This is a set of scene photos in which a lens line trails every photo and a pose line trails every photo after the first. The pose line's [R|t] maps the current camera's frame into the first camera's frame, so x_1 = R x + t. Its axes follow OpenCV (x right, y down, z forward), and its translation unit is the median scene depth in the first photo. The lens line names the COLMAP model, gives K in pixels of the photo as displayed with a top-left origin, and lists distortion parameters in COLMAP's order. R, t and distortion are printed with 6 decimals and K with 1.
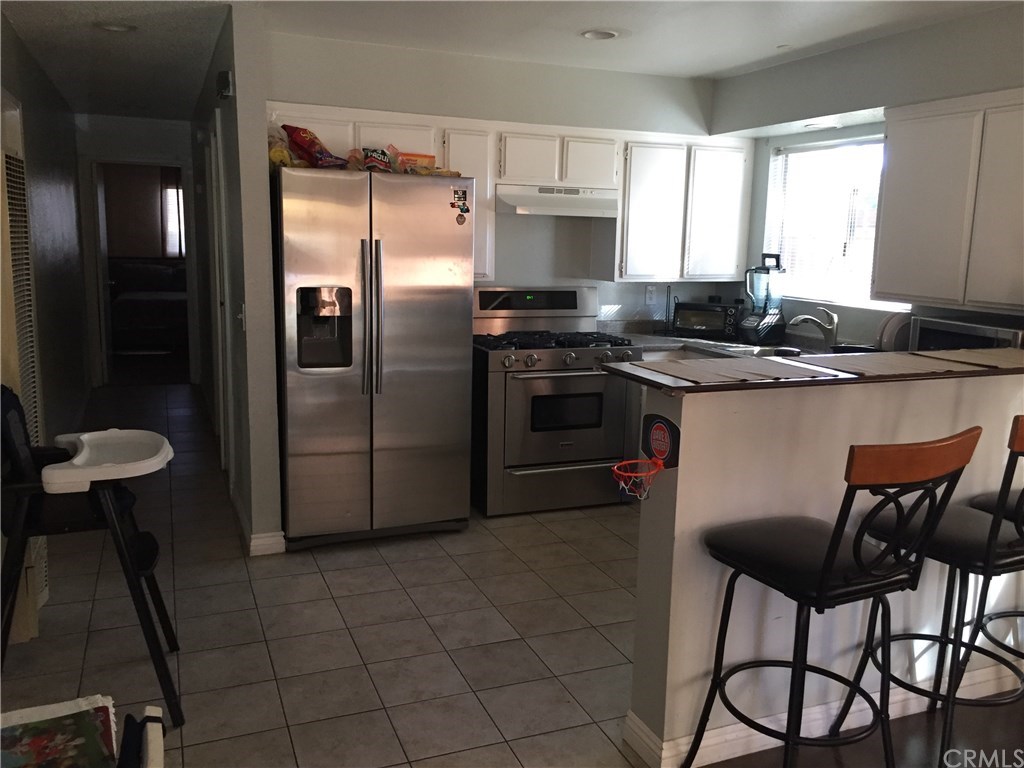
lens RADIAL K [[876.6, 0, 519.2], [0, 876.6, 383.5], [0, 0, 1]] dist [0.087077, -0.116422]
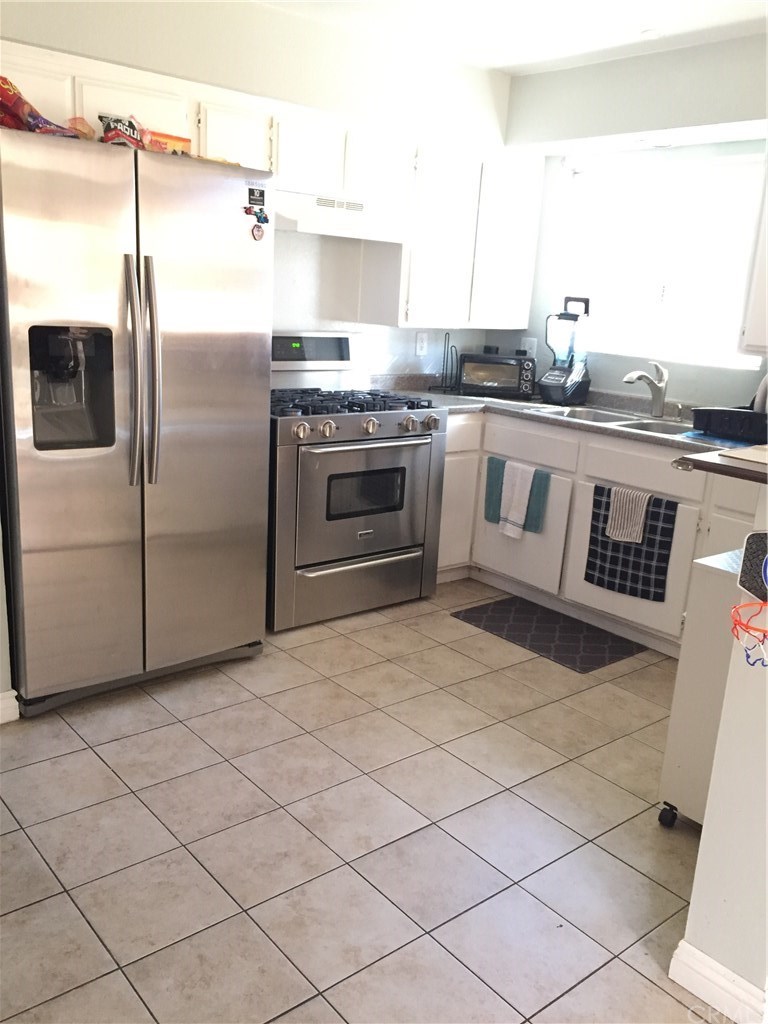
lens RADIAL K [[876.6, 0, 385.9], [0, 876.6, 520.6], [0, 0, 1]] dist [0.087077, -0.116422]
pose [[0.951532, -0.046756, 0.303974, -0.189841], [0.015171, 0.994309, 0.105450, -0.029245], [-0.307175, -0.095728, 0.946826, 0.266228]]
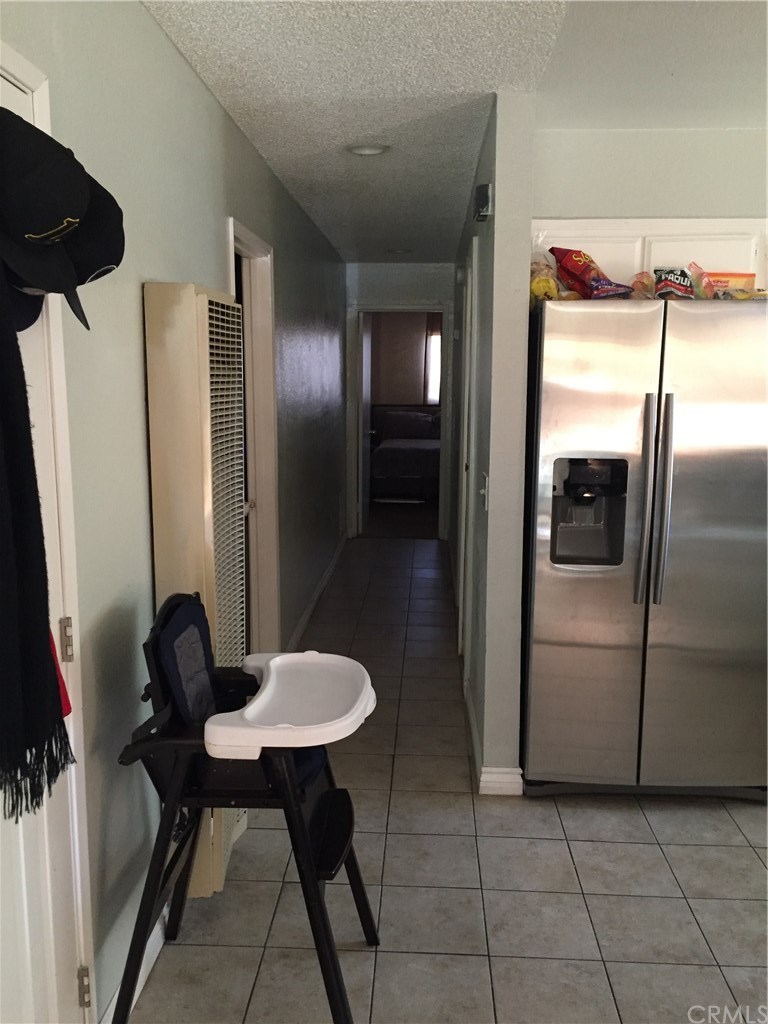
lens RADIAL K [[876.6, 0, 385.9], [0, 876.6, 520.6], [0, 0, 1]] dist [0.087077, -0.116422]
pose [[0.907874, 0.053018, -0.415878, -0.060793], [-0.054150, 0.998492, 0.009082, -0.049857], [0.415732, 0.014274, 0.909375, 0.230141]]
